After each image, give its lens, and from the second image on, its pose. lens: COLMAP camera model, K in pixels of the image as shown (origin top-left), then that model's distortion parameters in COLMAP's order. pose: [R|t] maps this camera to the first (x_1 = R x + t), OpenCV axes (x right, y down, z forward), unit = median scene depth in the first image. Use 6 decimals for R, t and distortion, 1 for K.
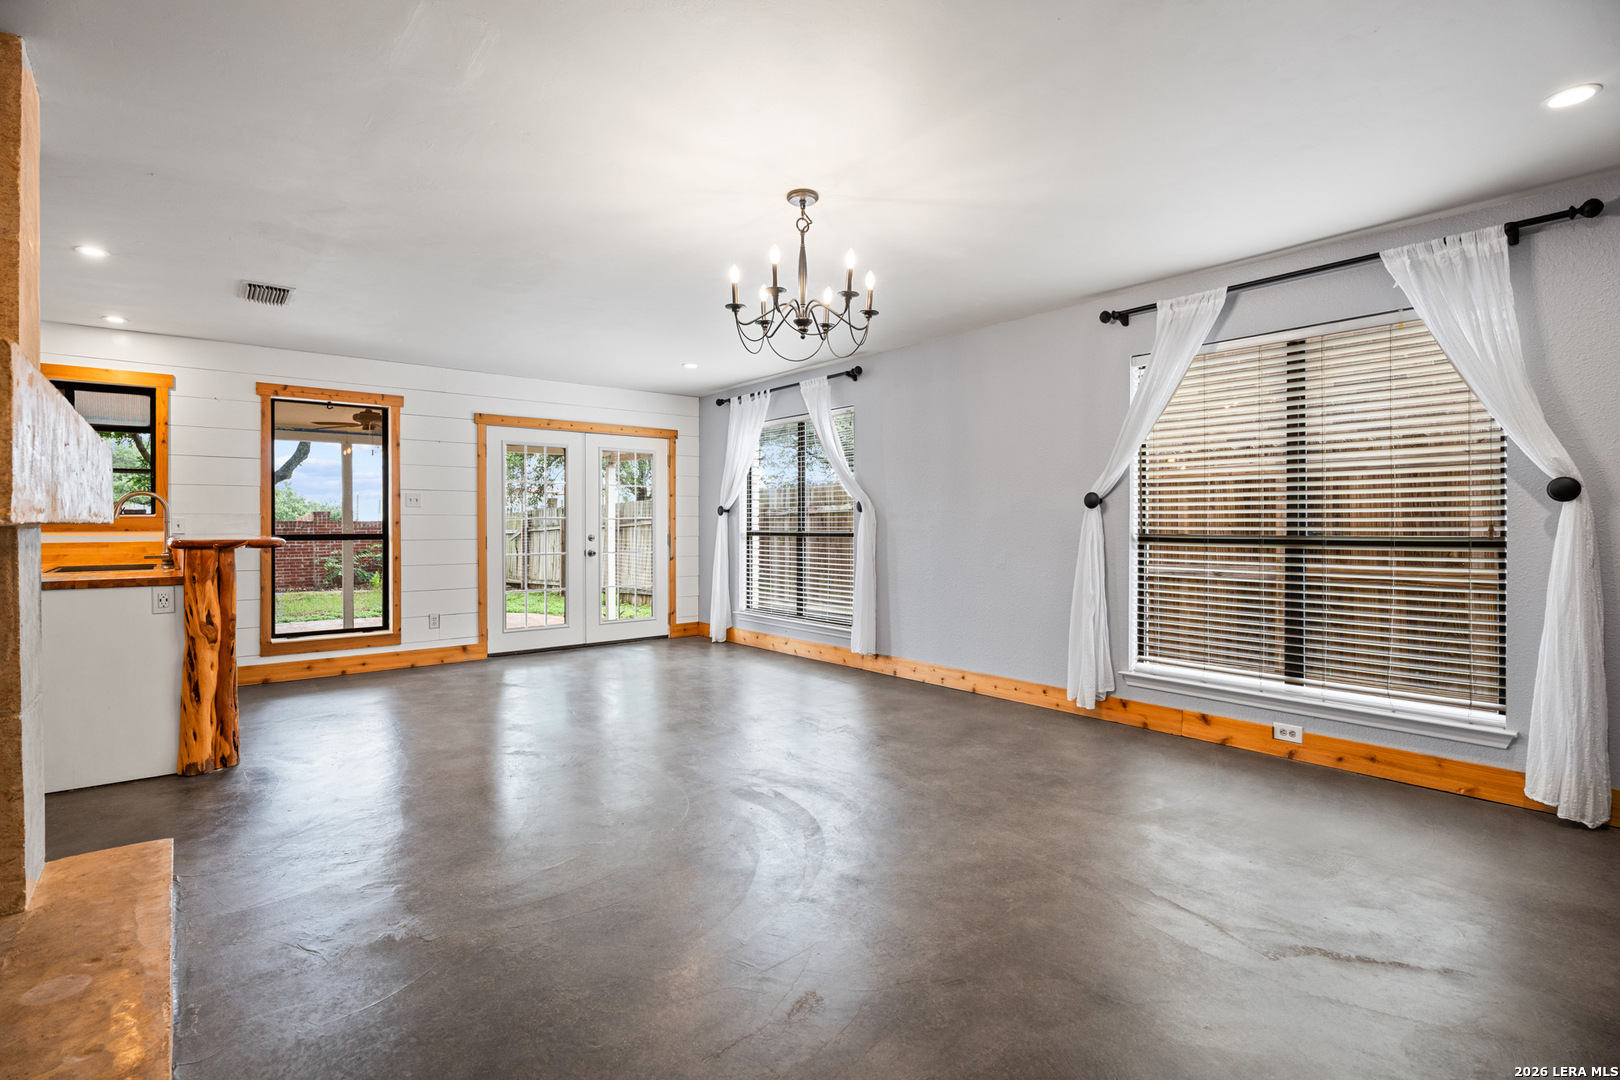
lens RADIAL K [[789.2, 0, 801.5], [0, 789.2, 533.9], [0, 0, 1]] dist [-0.004266, -0.001628]
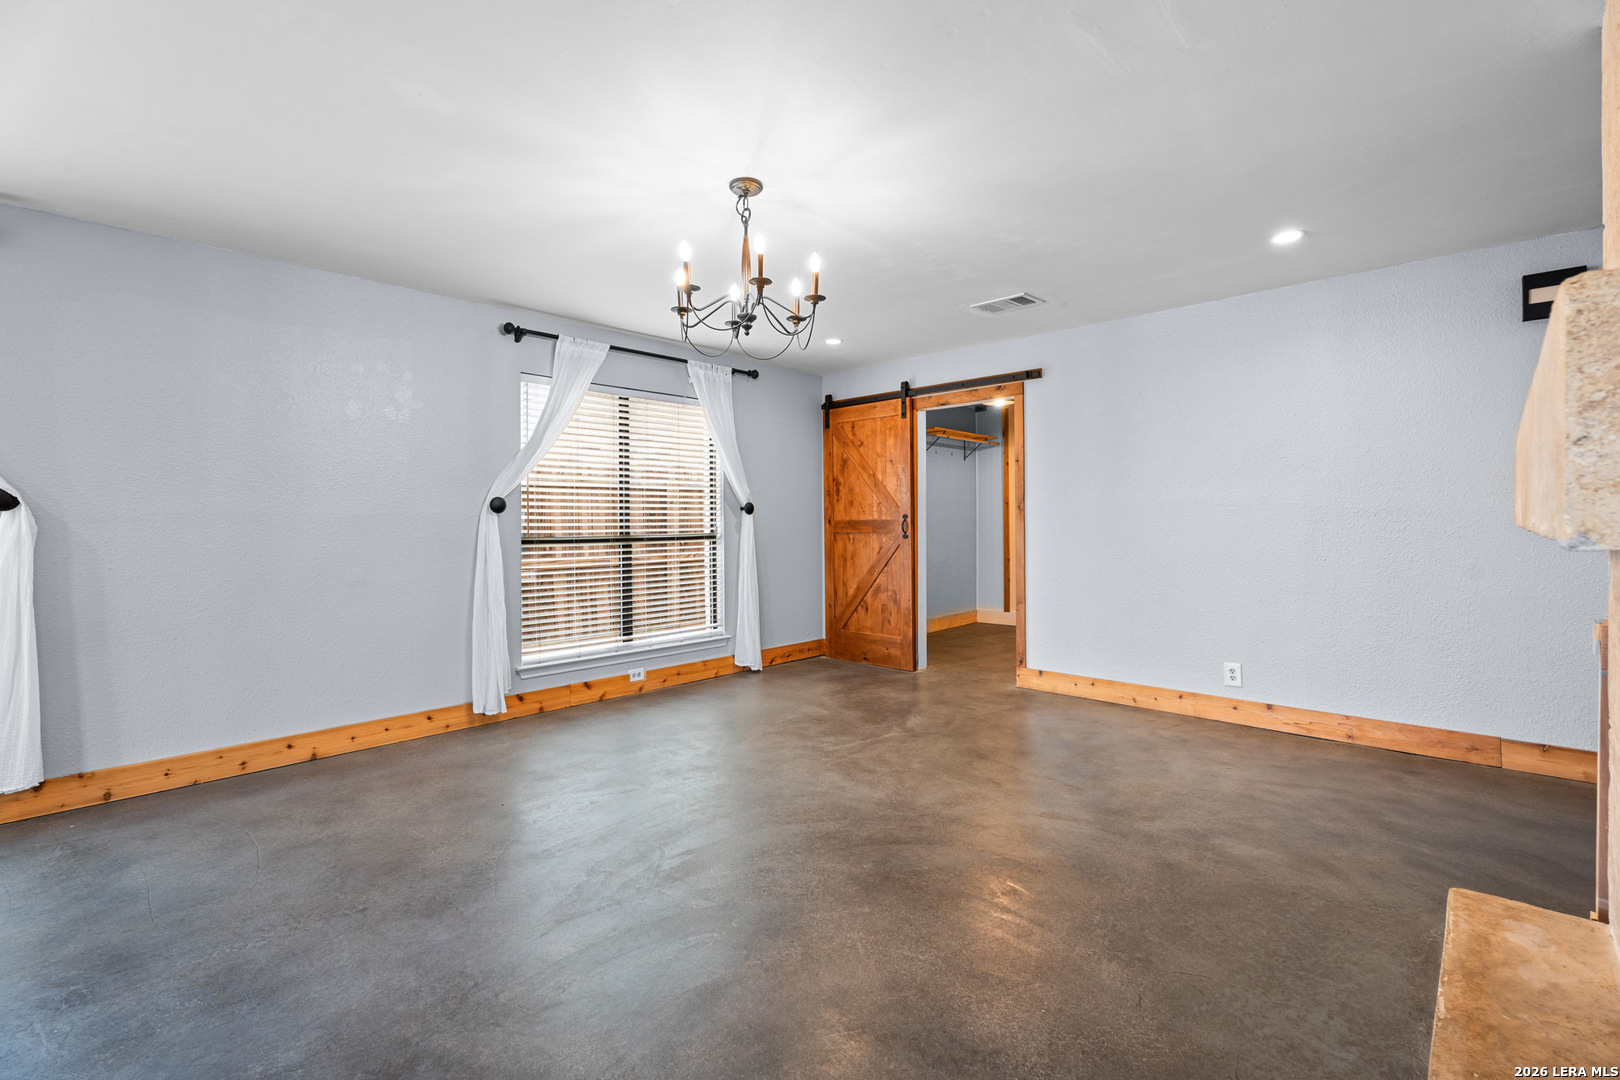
lens RADIAL K [[739.6, 0, 804.6], [0, 739.6, 530.0], [0, 0, 1]] dist [-0.010500, -0.000006]
pose [[-0.150753, -0.003205, 0.988566, -0.728974], [0.024394, 0.999678, 0.006961, -0.008448], [-0.988270, 0.025165, -0.150627, 0.890262]]
